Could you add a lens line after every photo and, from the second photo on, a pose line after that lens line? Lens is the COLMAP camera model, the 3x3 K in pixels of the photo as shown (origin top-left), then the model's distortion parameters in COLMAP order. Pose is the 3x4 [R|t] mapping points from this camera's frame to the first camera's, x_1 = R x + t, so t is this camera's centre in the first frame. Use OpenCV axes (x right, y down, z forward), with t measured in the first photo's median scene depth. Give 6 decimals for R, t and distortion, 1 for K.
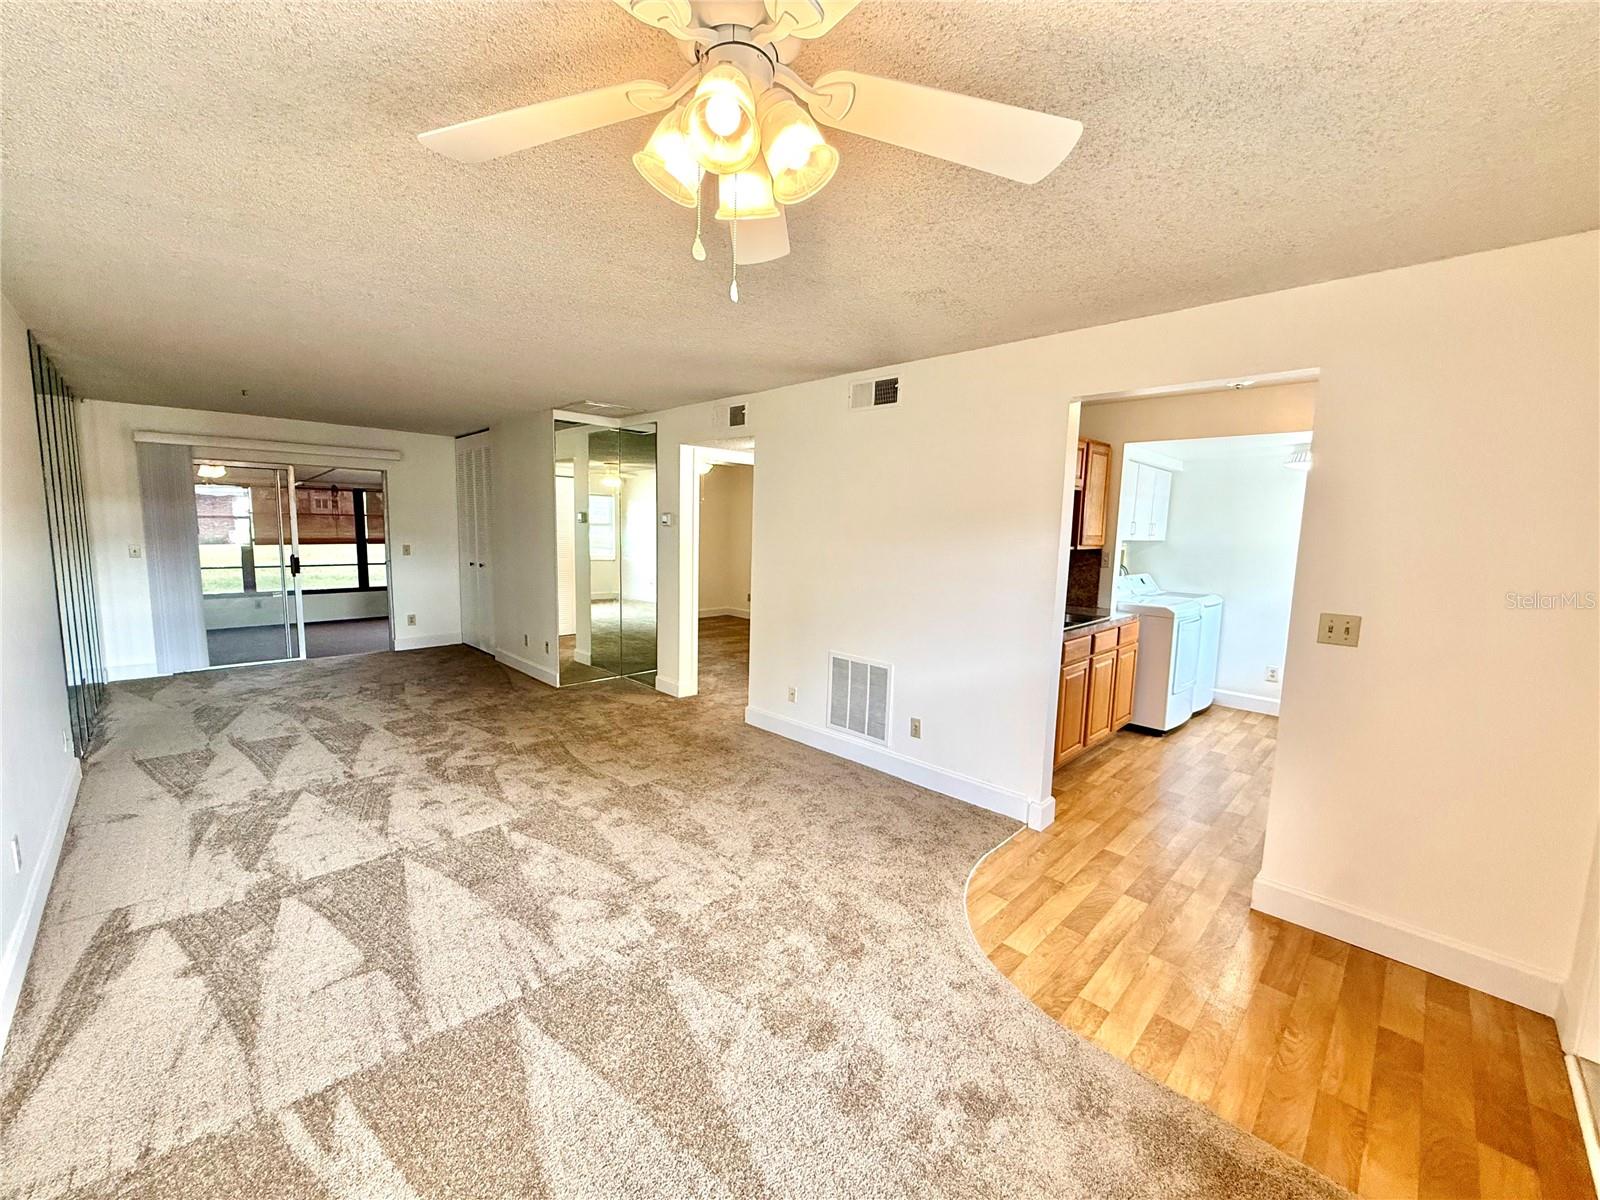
lens RADIAL K [[639.8, 0, 800.0], [0, 639.8, 600.0], [0, 0, 1]] dist [0.000093, -0.000033]
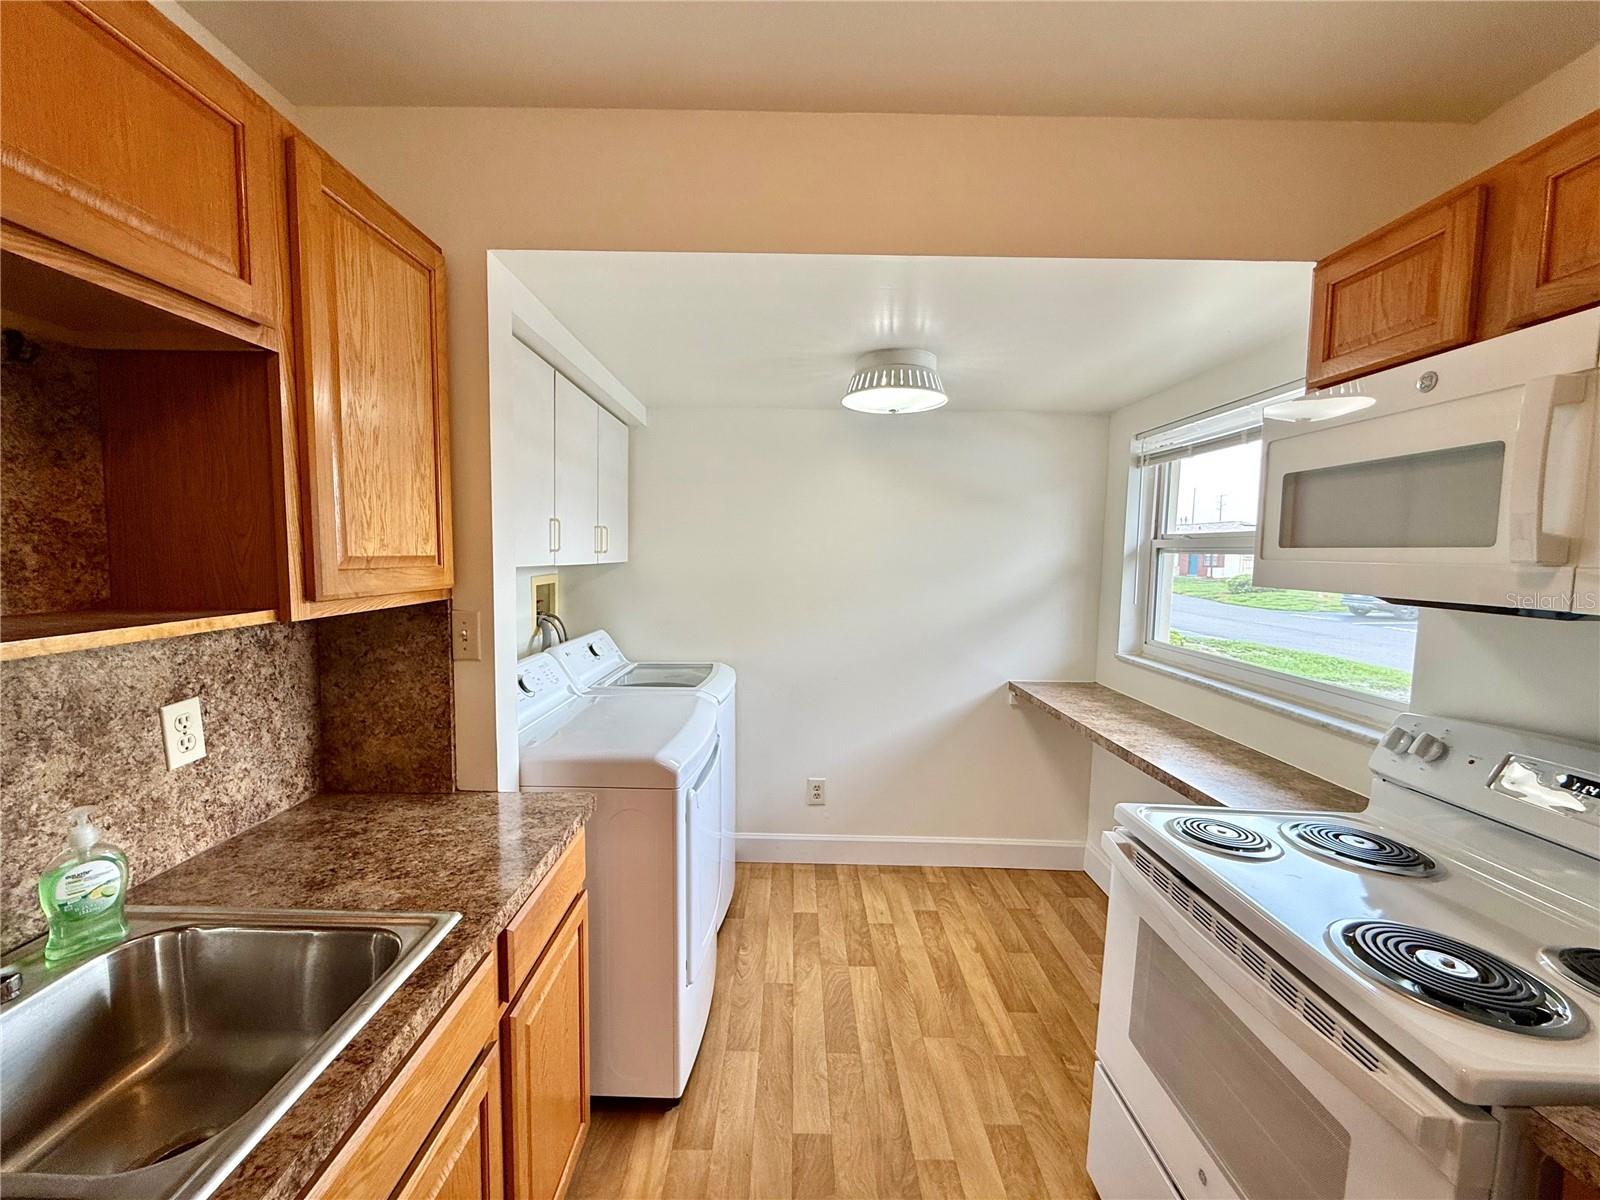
lens RADIAL K [[640.3, 0, 793.3], [0, 640.3, 599.3], [0, 0, 1]] dist [-0.000798, 0.000437]
pose [[0.709672, -0.064465, 0.701577, 0.140654], [0.086177, 0.996270, 0.004372, -0.025416], [-0.699242, 0.057358, 0.712581, 0.251834]]
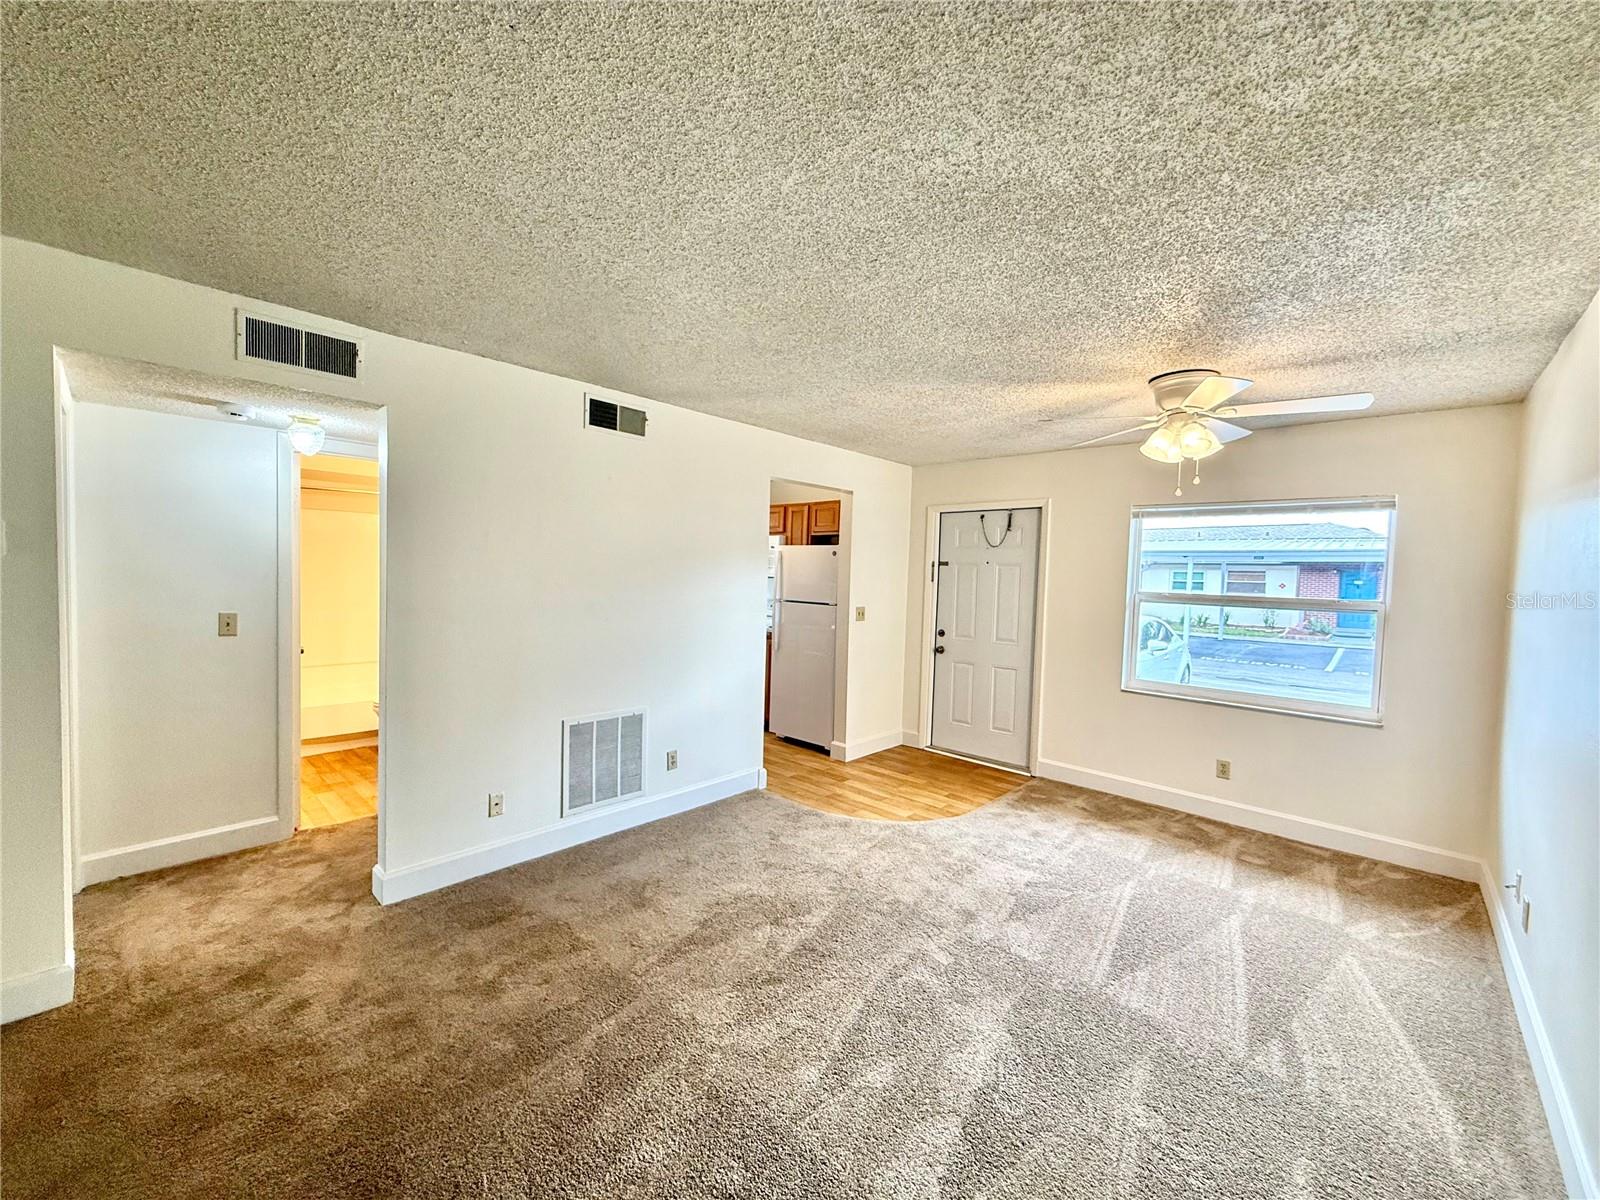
lens RADIAL K [[639.8, 0, 800.0], [0, 639.8, 600.0], [0, 0, 1]] dist [0.000093, -0.000033]
pose [[-0.030059, -0.065614, 0.997392, -1.236638], [0.090114, 0.993602, 0.068081, -0.157006], [-0.995478, 0.091925, -0.023954, 1.195474]]
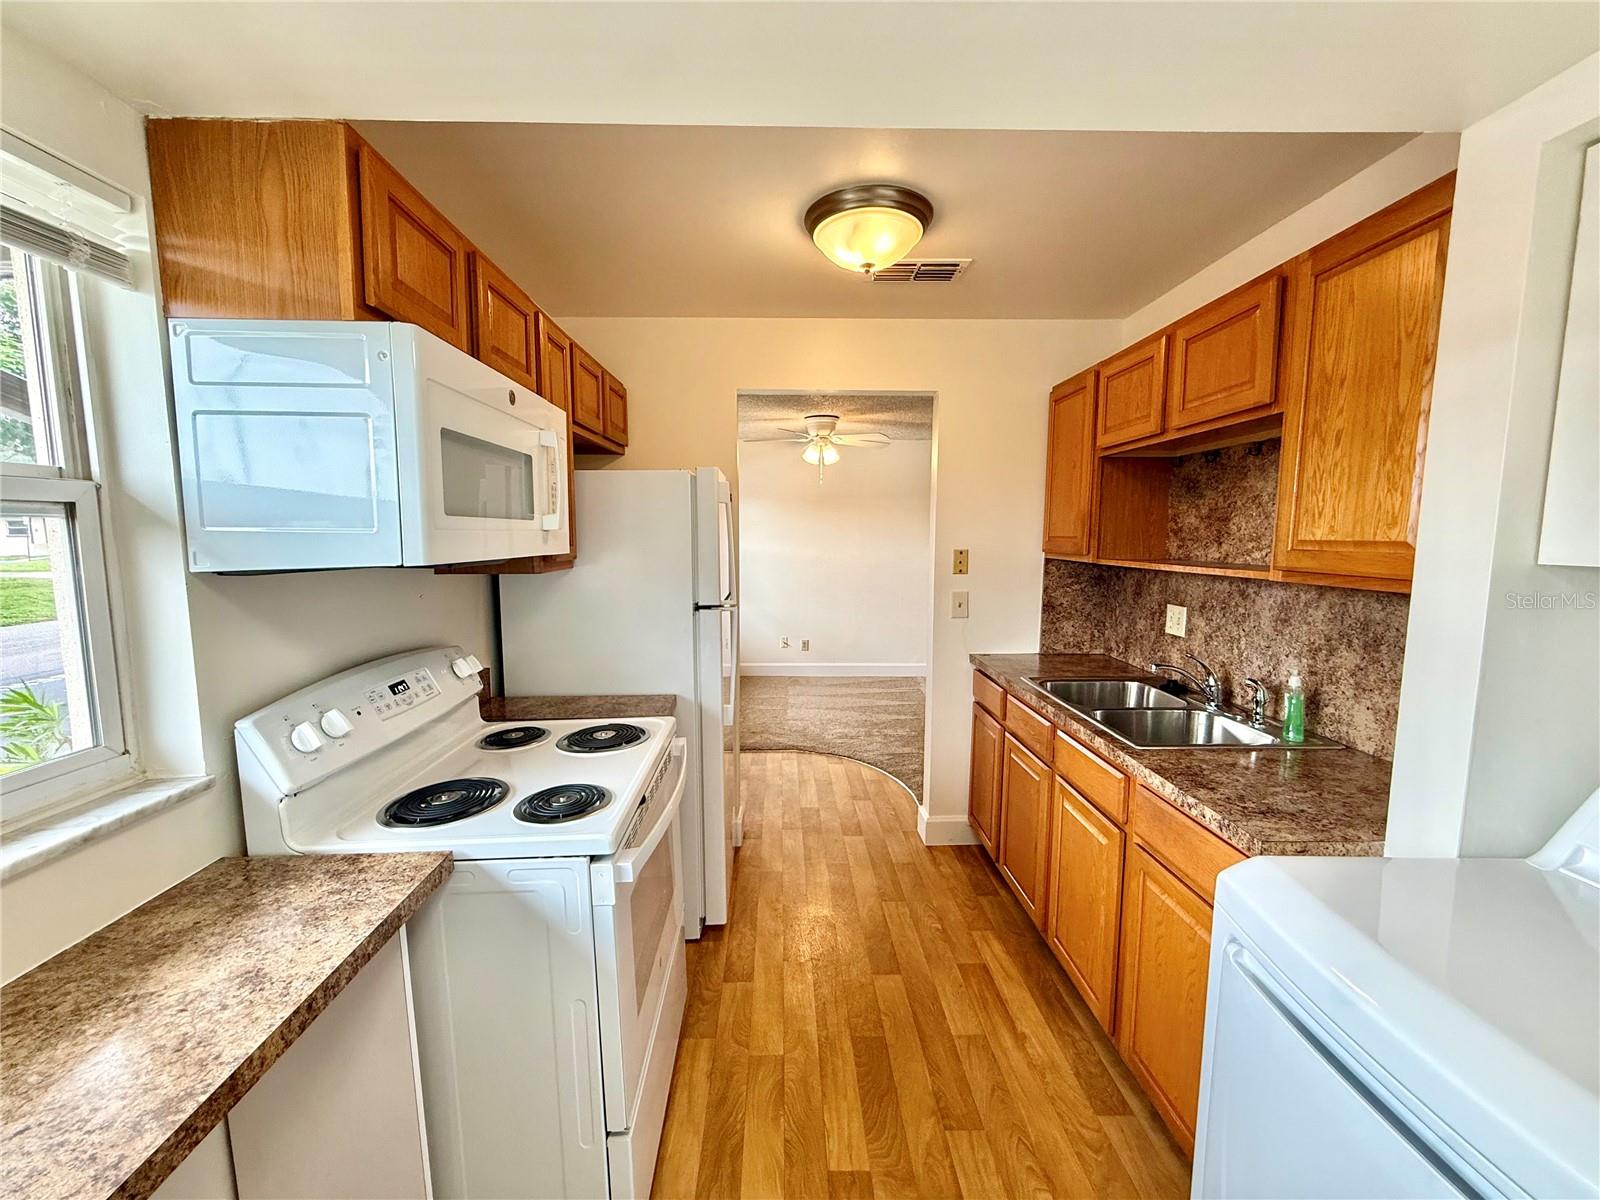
lens RADIAL K [[640.3, 0, 793.3], [0, 640.3, 599.3], [0, 0, 1]] dist [-0.000798, 0.000437]
pose [[-0.692670, 0.051075, -0.719444, 0.305718], [-0.104507, 0.979856, 0.170180, -0.035543], [0.713643, 0.193066, -0.673379, 0.369253]]
